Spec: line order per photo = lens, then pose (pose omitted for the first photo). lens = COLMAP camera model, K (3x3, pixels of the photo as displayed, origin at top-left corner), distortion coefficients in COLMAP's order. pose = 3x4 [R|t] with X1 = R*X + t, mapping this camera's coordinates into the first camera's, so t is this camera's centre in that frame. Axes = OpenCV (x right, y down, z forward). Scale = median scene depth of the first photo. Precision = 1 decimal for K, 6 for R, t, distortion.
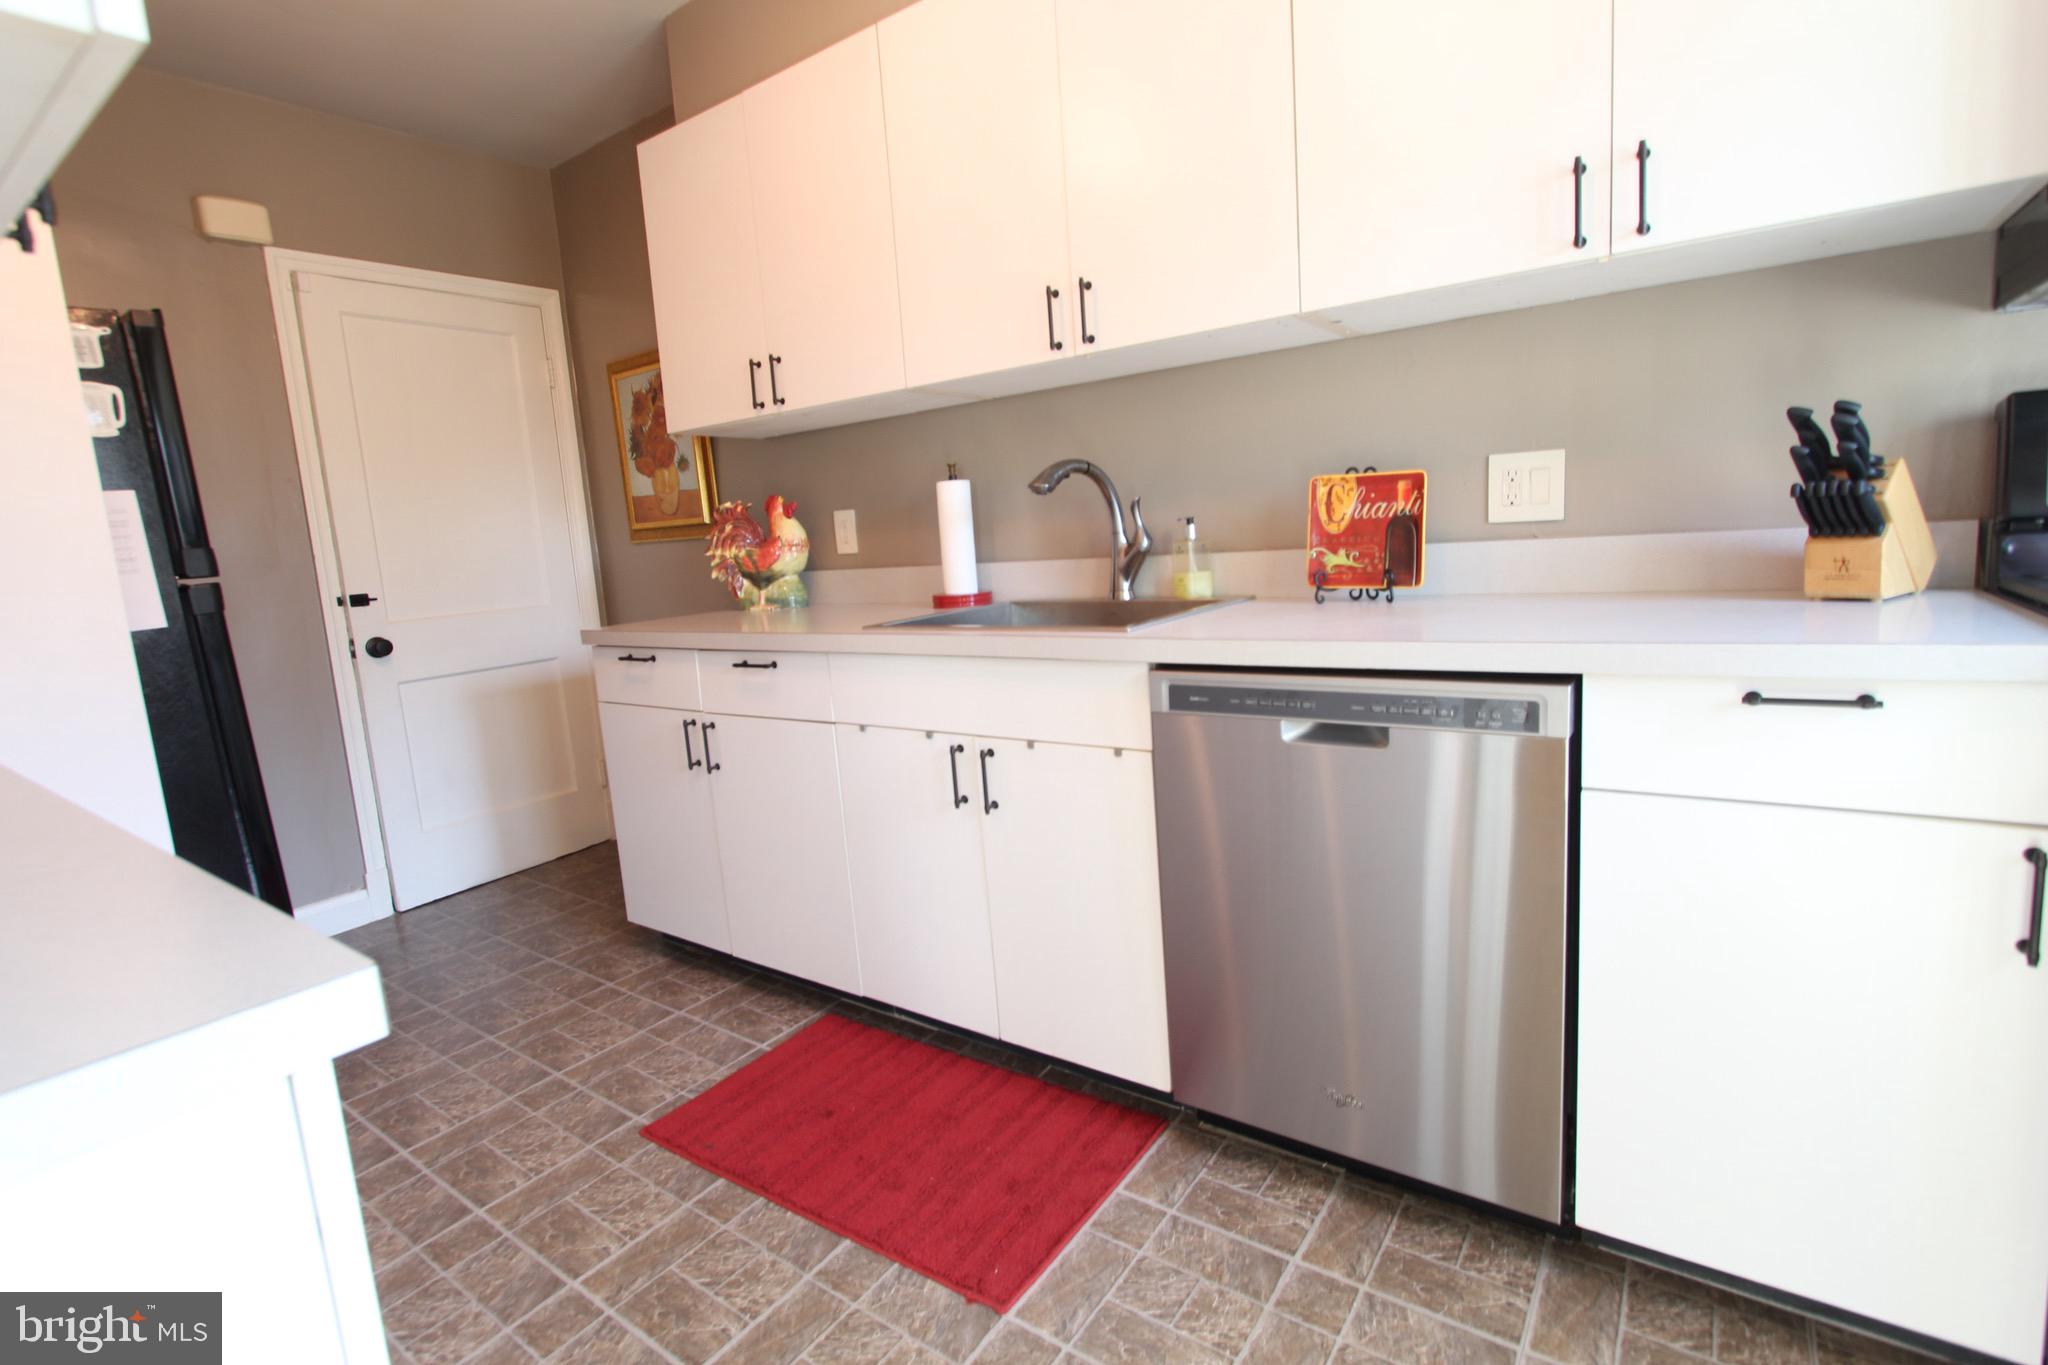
lens RADIAL K [[957.1, 0, 1020.3], [0, 957.1, 663.1], [0, 0, 1]] dist [-0.013378, 0.000870]
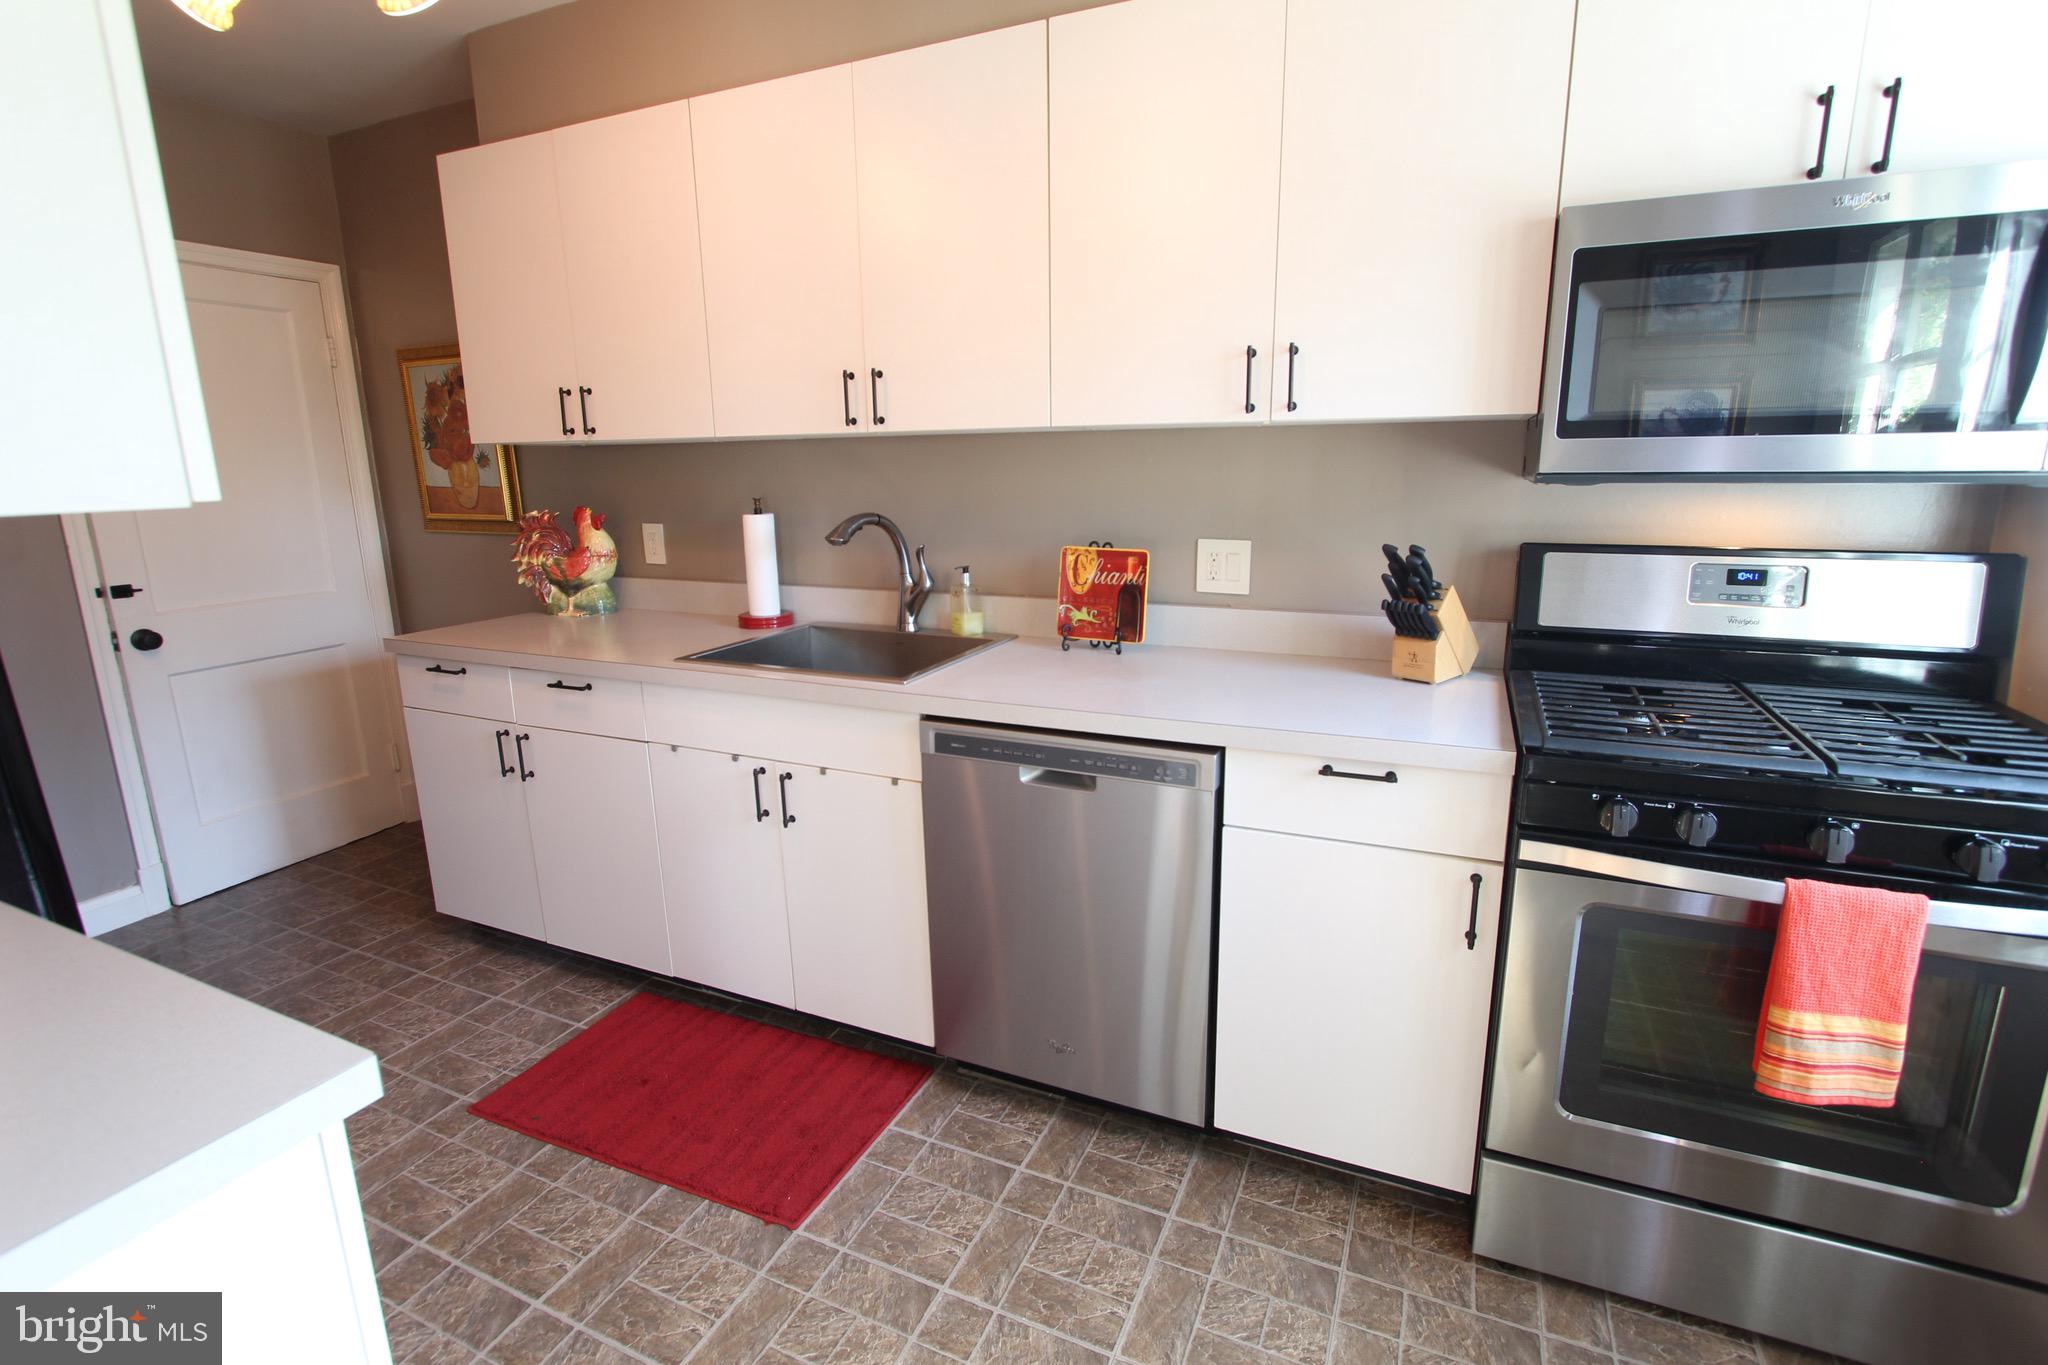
lens RADIAL K [[949.3, 0, 1023.6], [0, 949.3, 668.3], [0, 0, 1]] dist [-0.015337, 0.001587]
pose [[0.979354, 0.011888, 0.201802, 0.012321], [-0.025880, 0.997428, 0.066841, -0.104664], [-0.200488, -0.070683, 0.977143, -0.160510]]
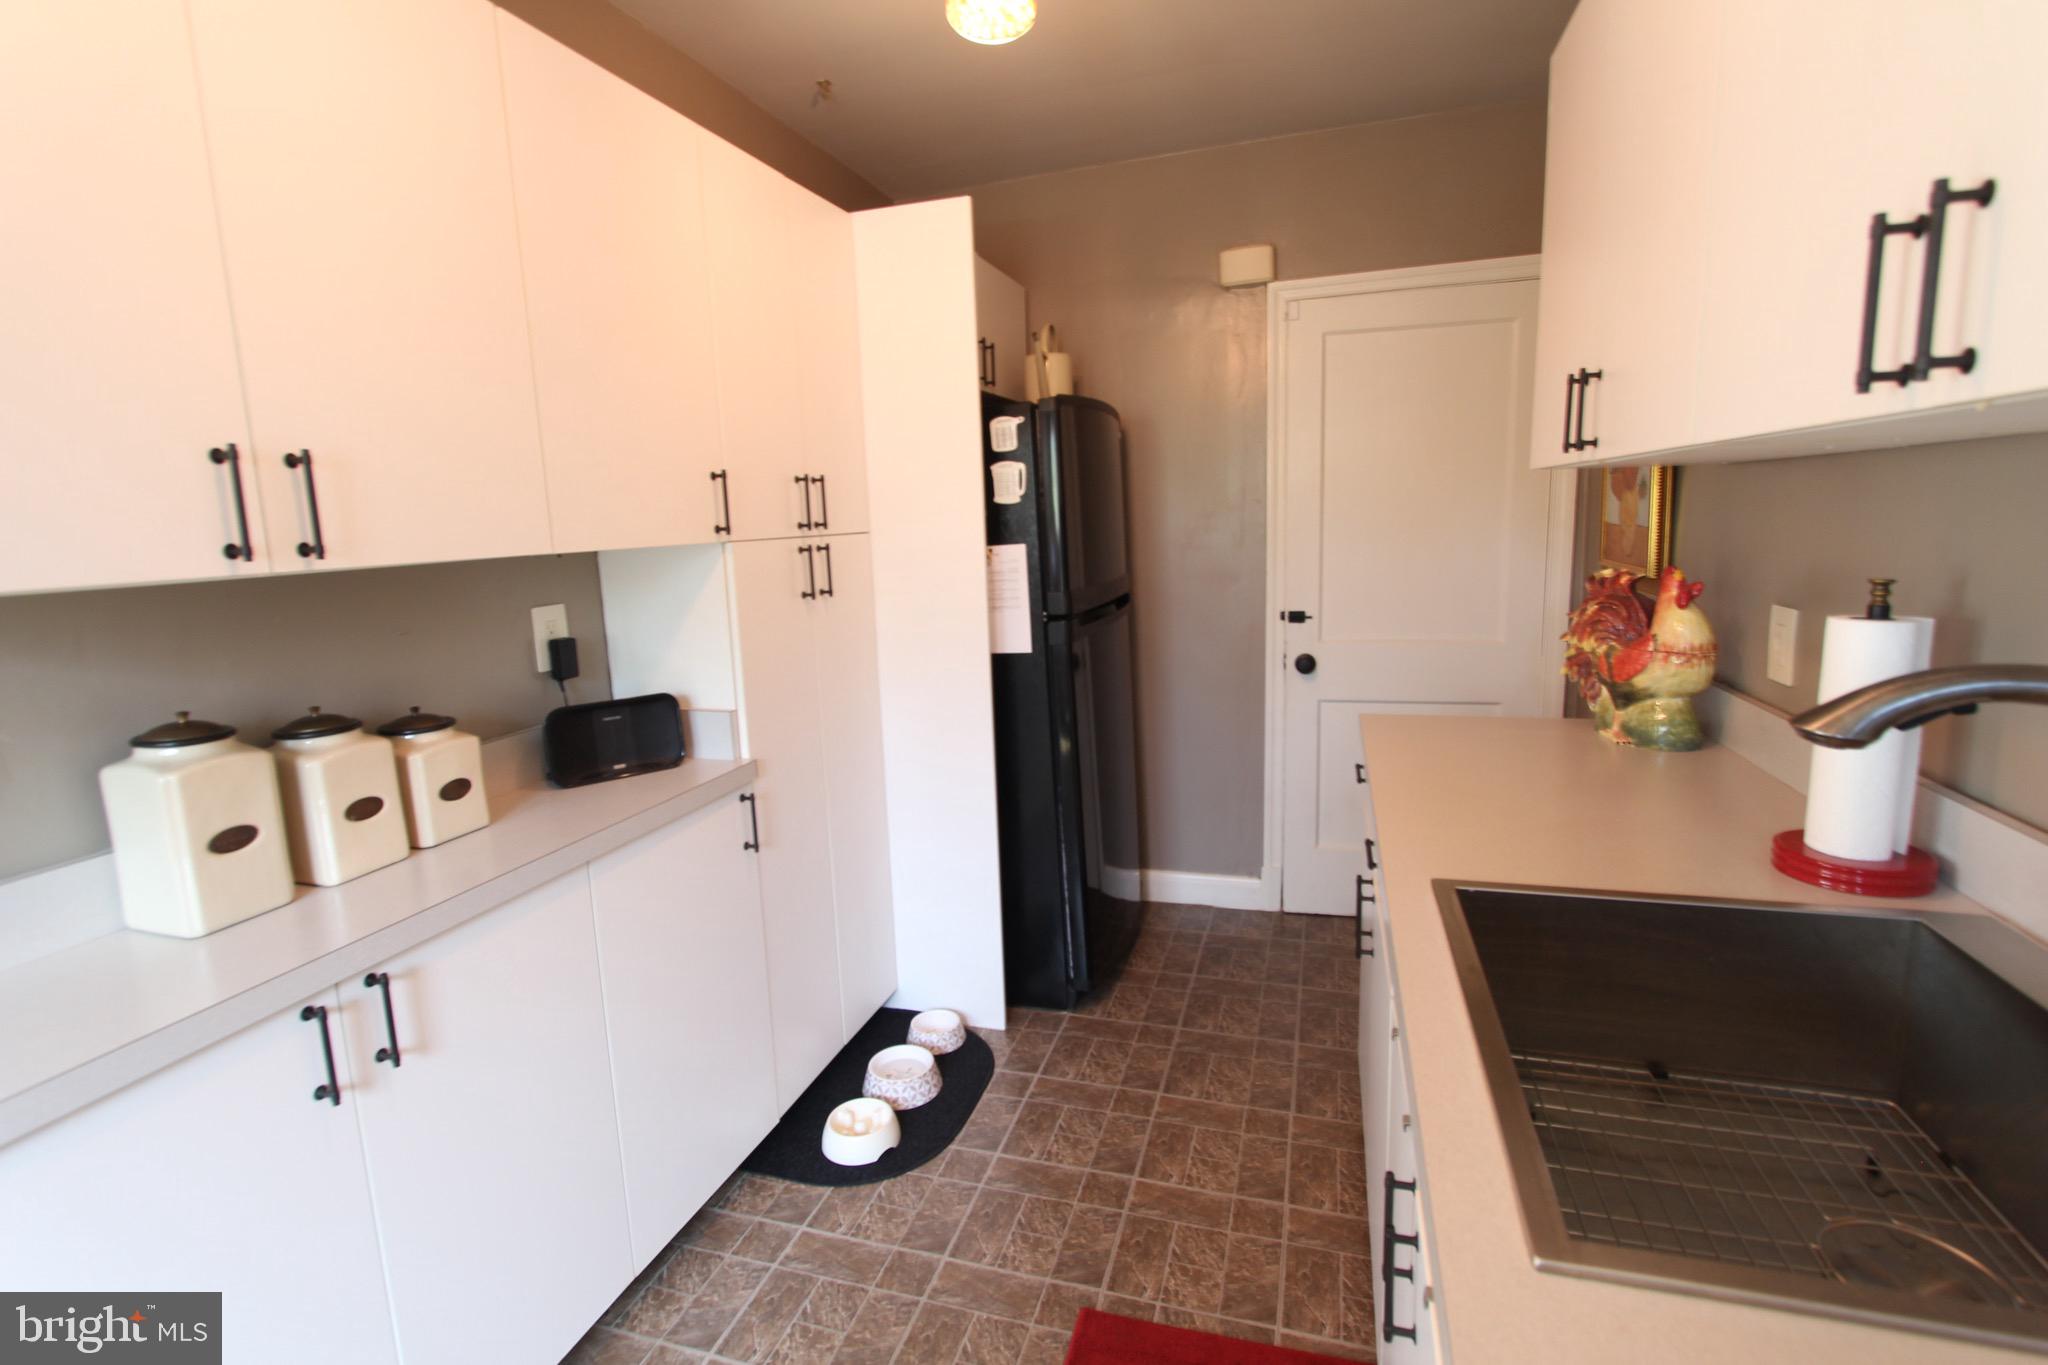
lens RADIAL K [[949.3, 0, 1023.6], [0, 949.3, 668.3], [0, 0, 1]] dist [-0.015337, 0.001587]
pose [[0.317593, 0.207128, -0.925328, 0.247312], [-0.119161, 0.976833, 0.177758, -0.221033], [0.940710, 0.053808, 0.334917, 0.522289]]
